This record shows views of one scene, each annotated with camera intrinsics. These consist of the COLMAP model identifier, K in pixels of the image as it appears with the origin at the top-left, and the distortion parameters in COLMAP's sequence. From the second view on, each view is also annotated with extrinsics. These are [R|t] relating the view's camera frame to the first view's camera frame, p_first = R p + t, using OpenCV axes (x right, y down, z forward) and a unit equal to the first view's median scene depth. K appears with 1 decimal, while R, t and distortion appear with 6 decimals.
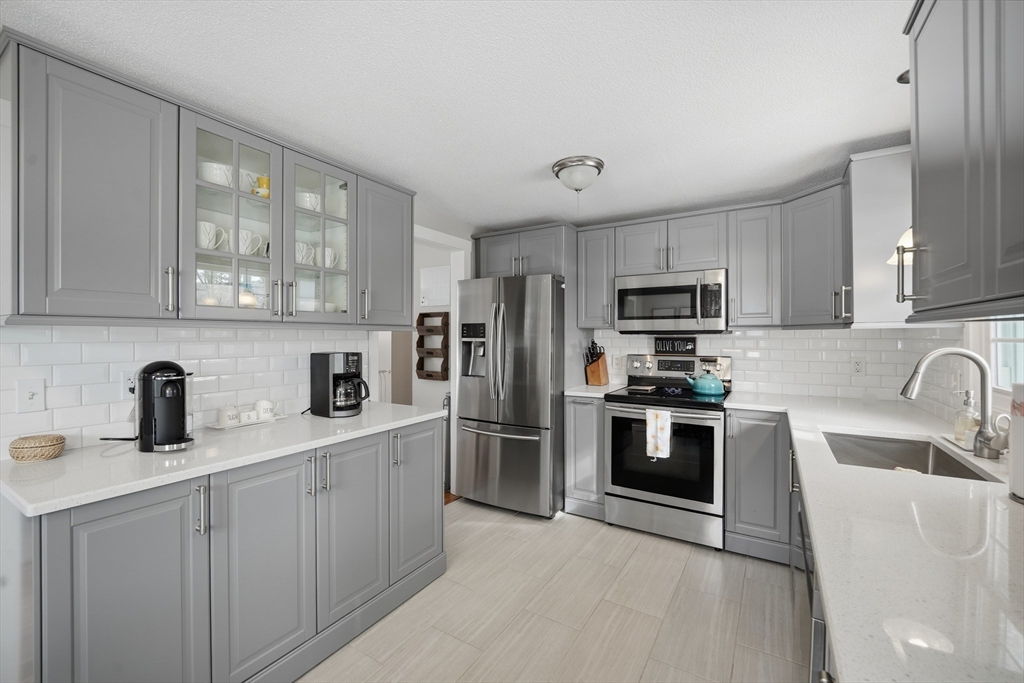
lens RADIAL K [[421.9, 0, 511.9], [0, 421.9, 336.0], [0, 0, 1]] dist [-0.001300, -0.004716]
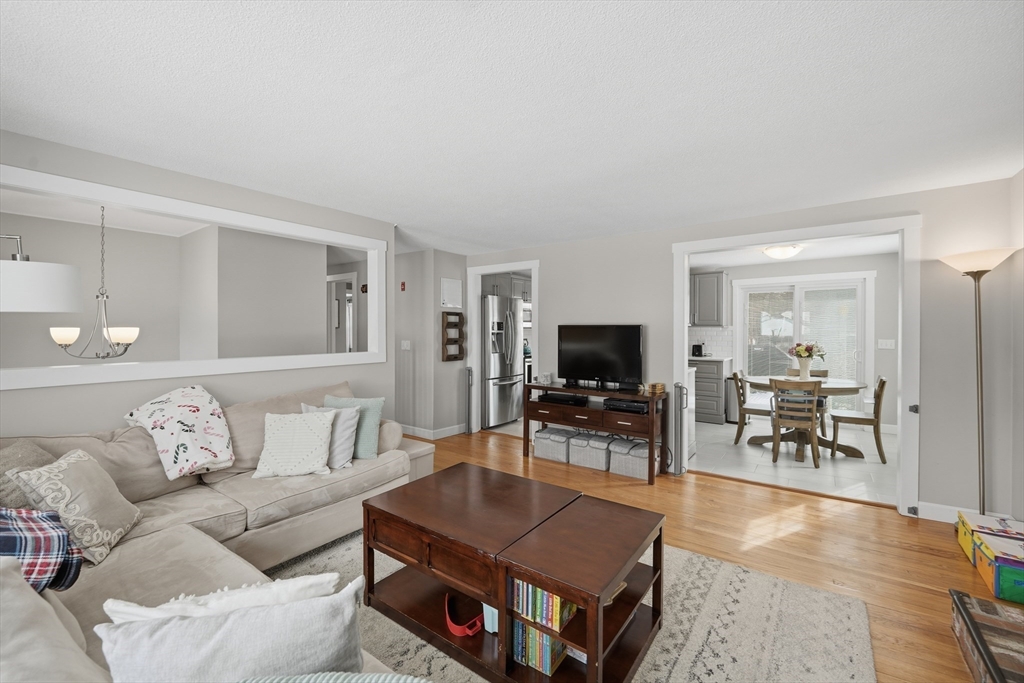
lens RADIAL K [[417.6, 0, 513.4], [0, 417.6, 338.7], [0, 0, 1]] dist [-0.007414, -0.000811]
pose [[0.082814, -0.020706, 0.996350, -1.984155], [0.000293, 0.999785, 0.020753, 0.003599], [-0.996565, -0.001427, 0.082803, 0.892460]]
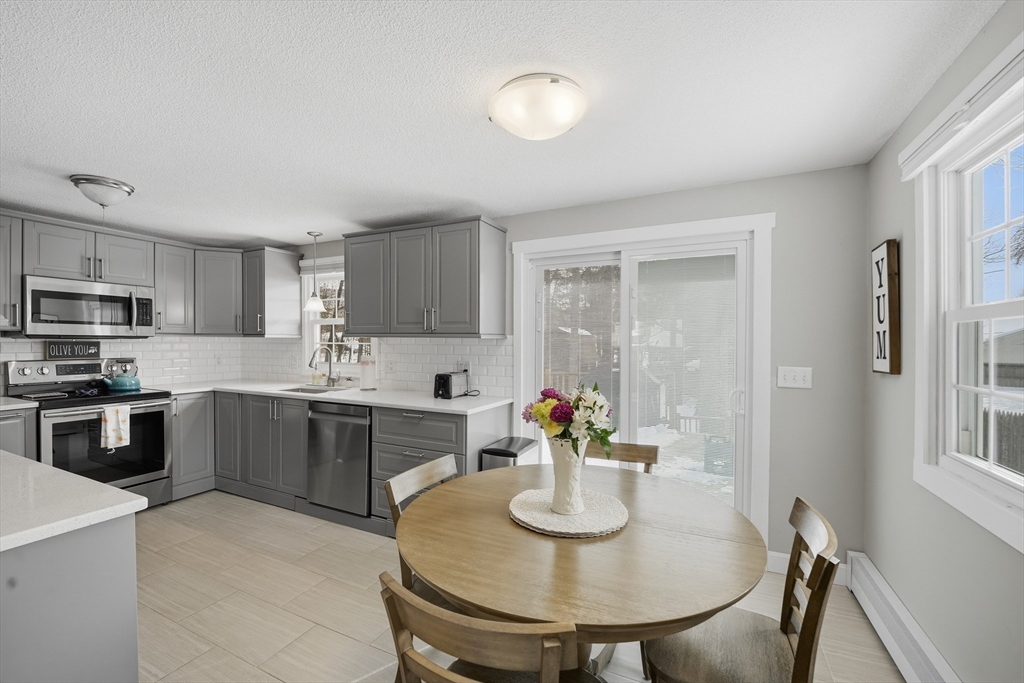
lens RADIAL K [[421.9, 0, 511.9], [0, 421.9, 336.0], [0, 0, 1]] dist [-0.001300, -0.004716]
pose [[-0.103957, 0.013961, 0.994484, -0.812810], [-0.003768, 0.999889, -0.014431, 0.000165], [-0.994575, -0.005248, -0.103893, 0.057990]]
